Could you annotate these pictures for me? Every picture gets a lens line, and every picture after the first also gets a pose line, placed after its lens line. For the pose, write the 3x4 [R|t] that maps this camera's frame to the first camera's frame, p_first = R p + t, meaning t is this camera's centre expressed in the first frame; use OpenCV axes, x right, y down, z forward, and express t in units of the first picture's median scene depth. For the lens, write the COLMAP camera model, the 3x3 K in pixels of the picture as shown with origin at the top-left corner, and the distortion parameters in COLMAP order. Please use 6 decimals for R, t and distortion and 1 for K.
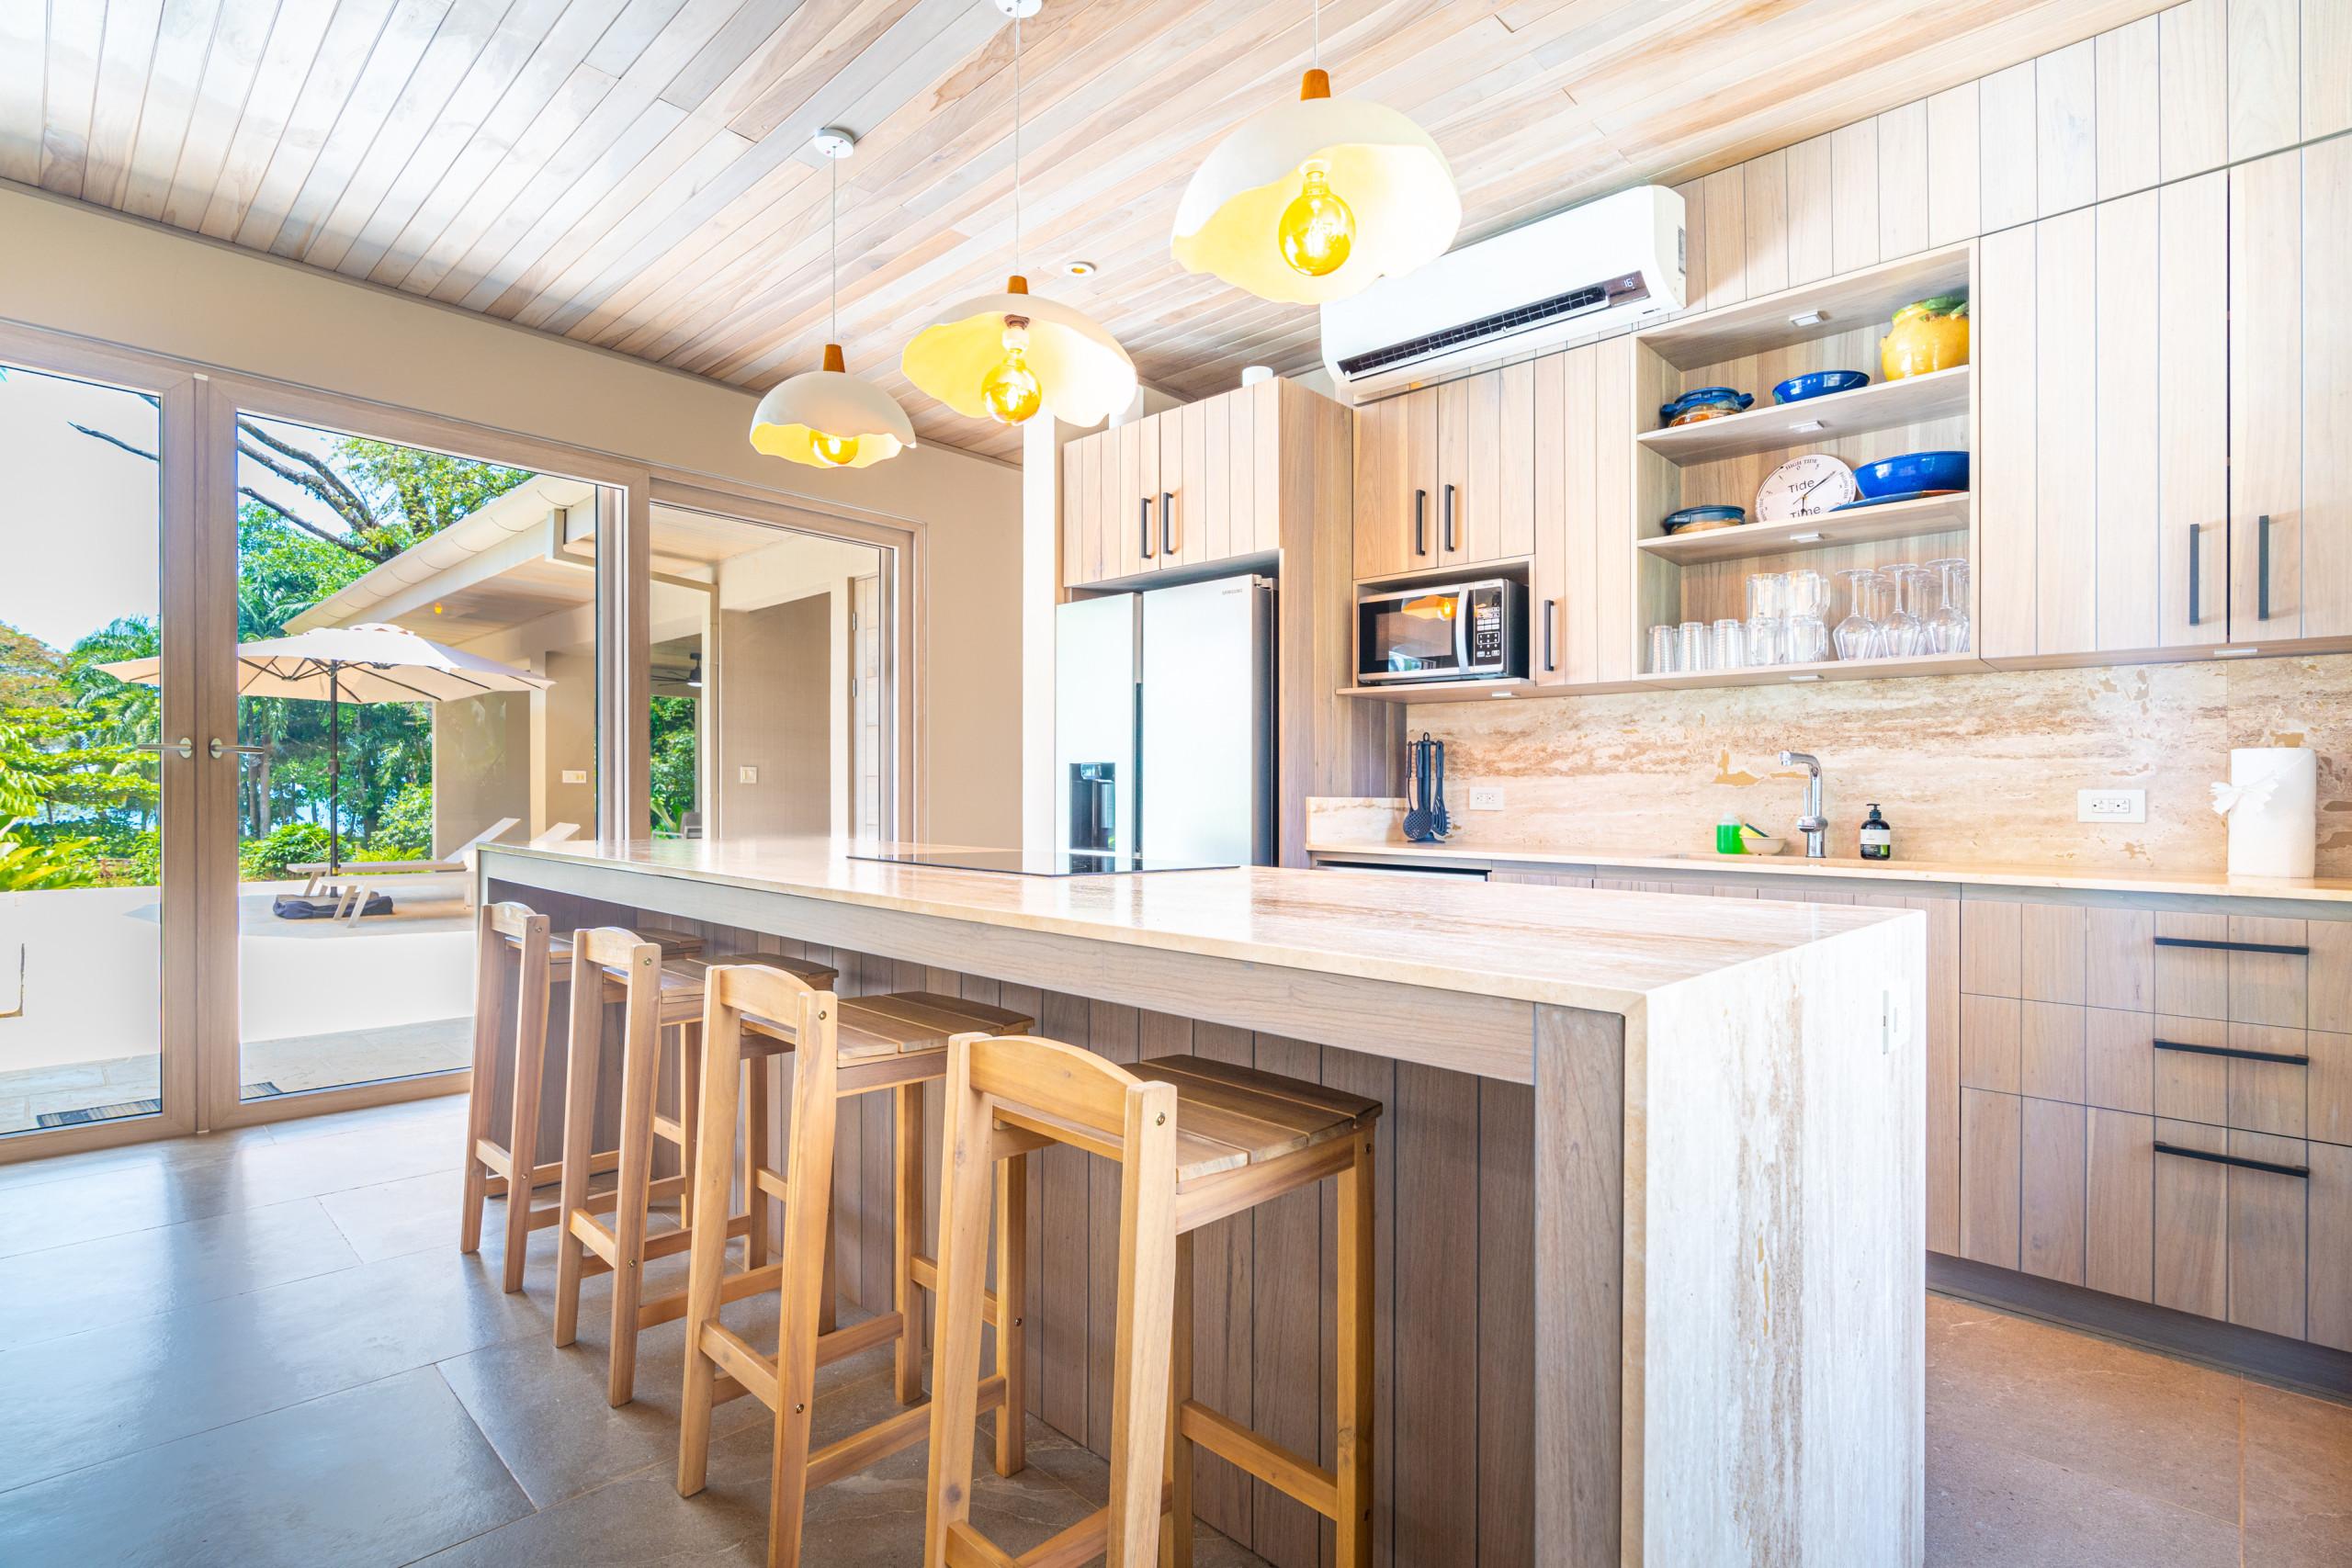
lens RADIAL K [[1117.1, 0, 1171.9], [0, 1117.1, 796.3], [0, 0, 1]] dist [0.000440, 0.000036]
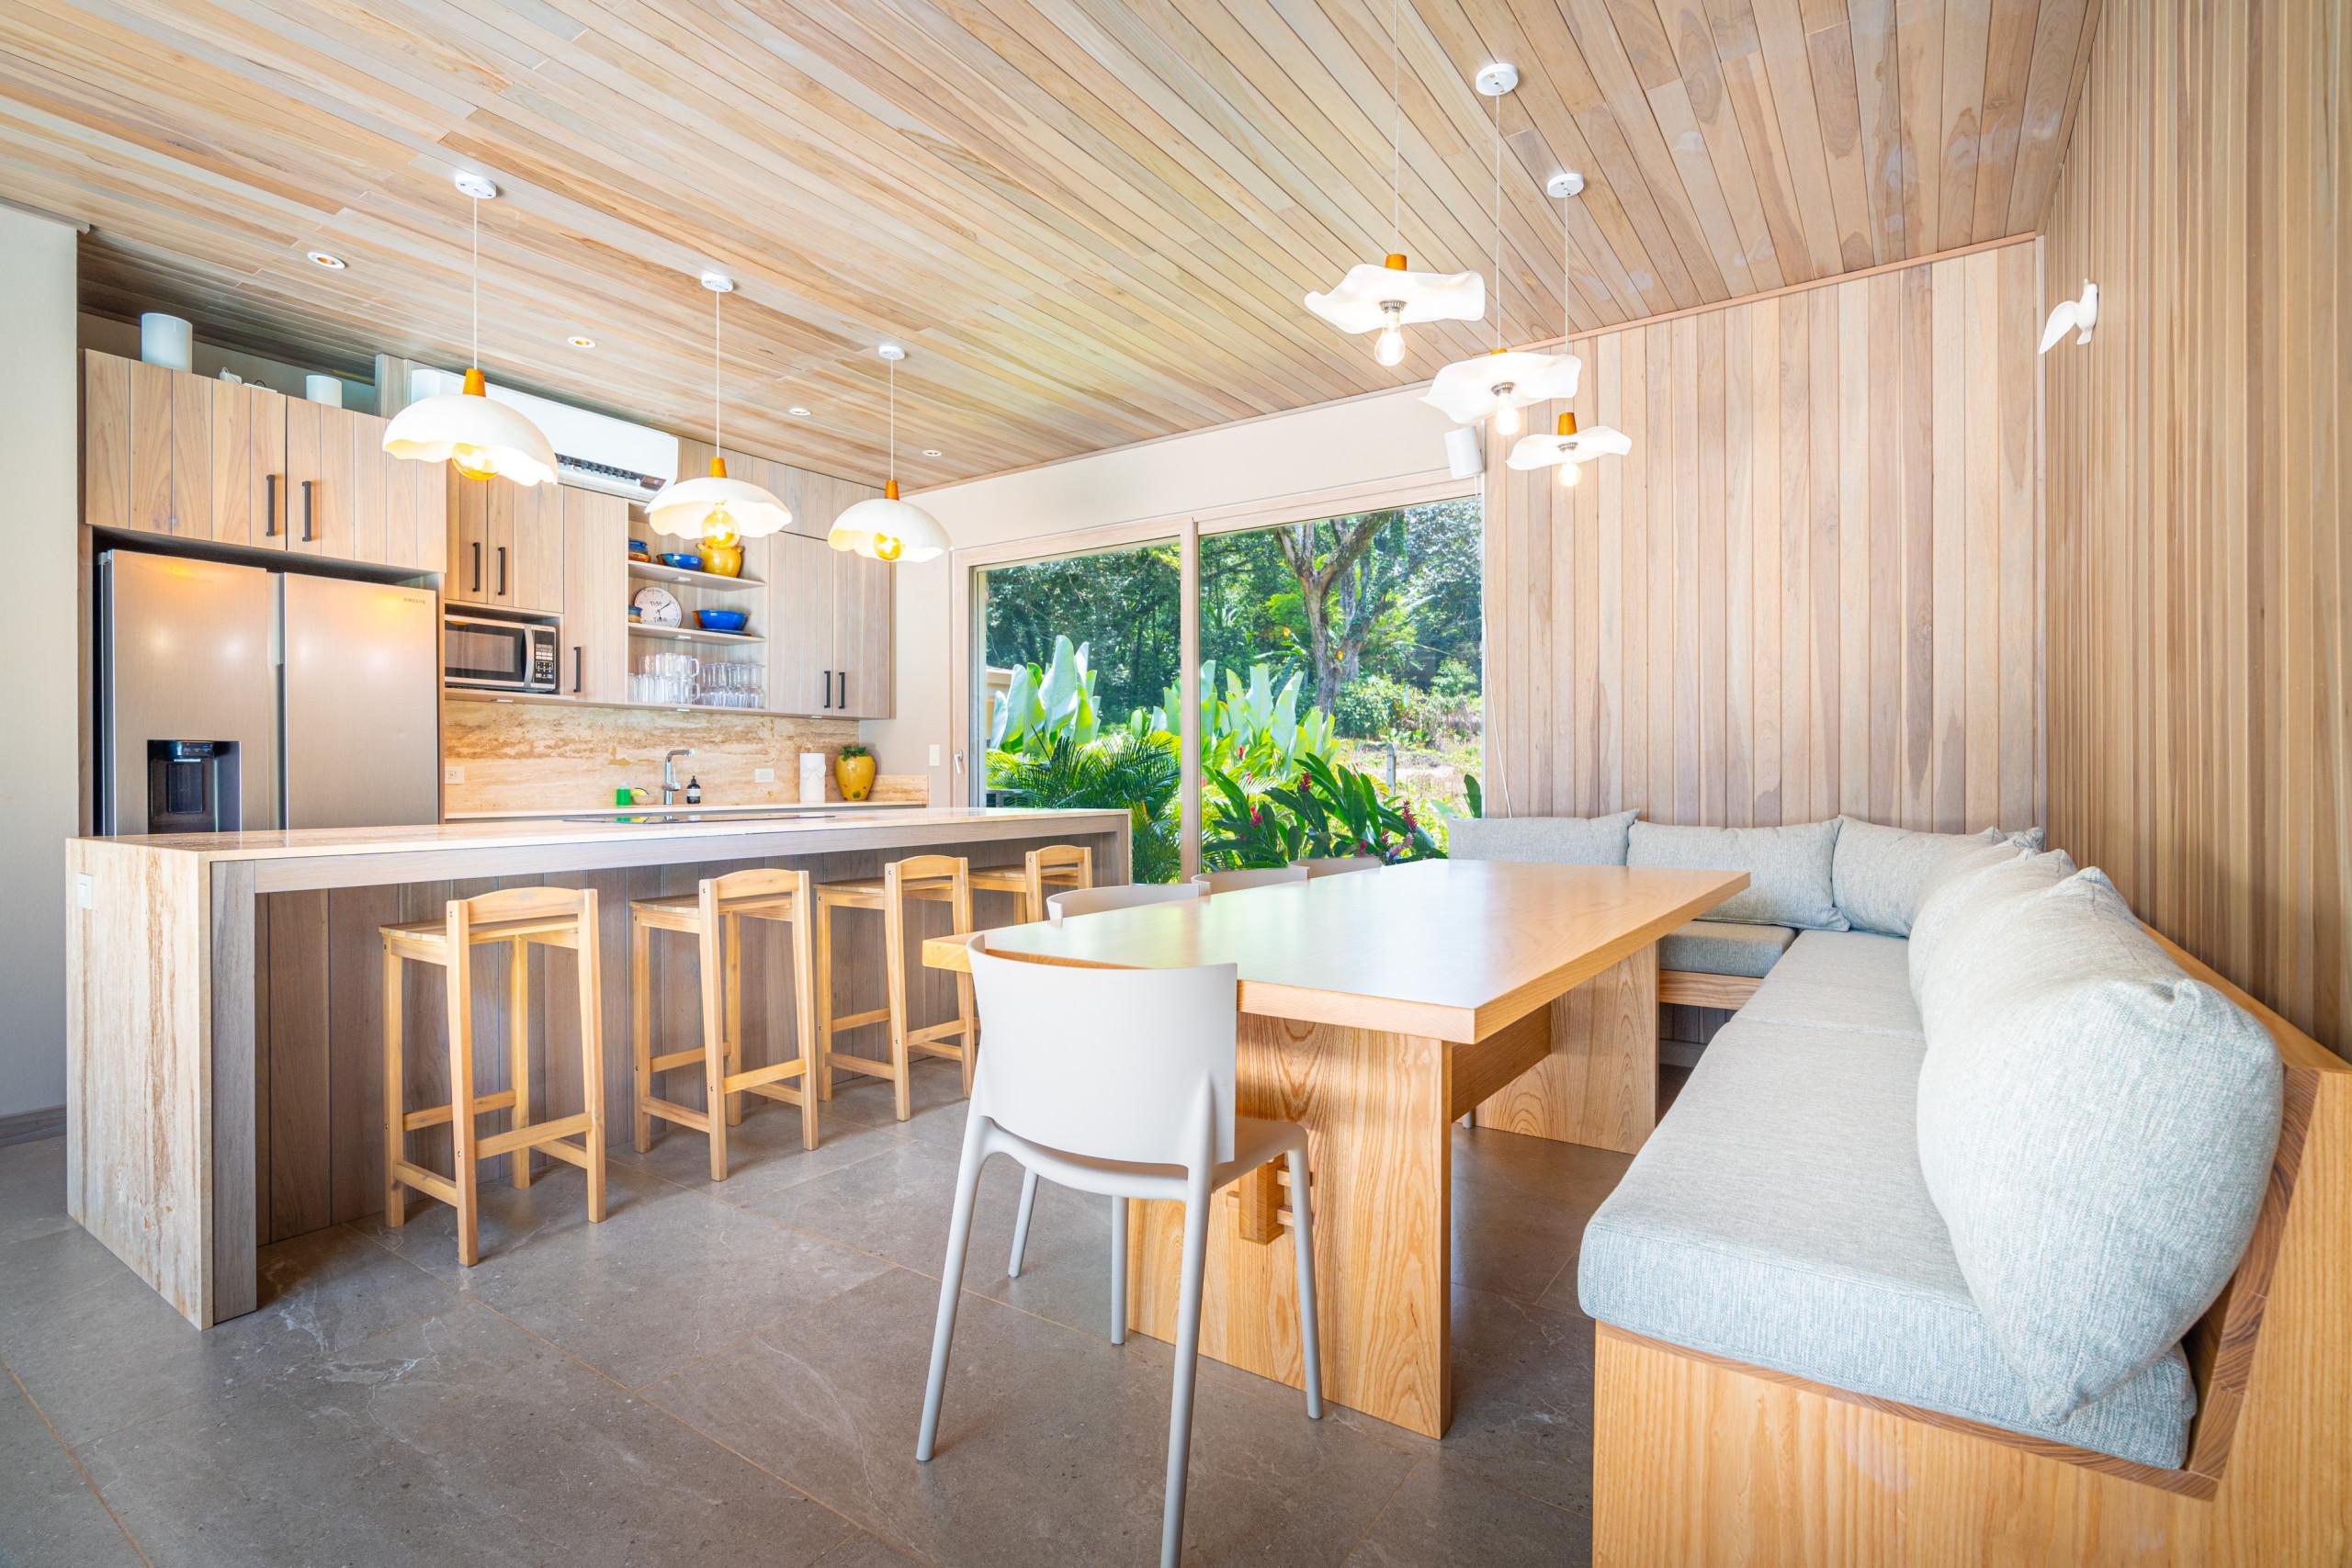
lens RADIAL K [[1120.5, 0, 1174.1], [0, 1120.5, 758.0], [0, 0, 1]] dist [-0.000749, -0.000270]
pose [[-0.169526, 0.004069, 0.985517, -1.286595], [-0.001825, 0.999988, -0.004443, -0.015201], [-0.985524, -0.002552, -0.169516, 0.430857]]
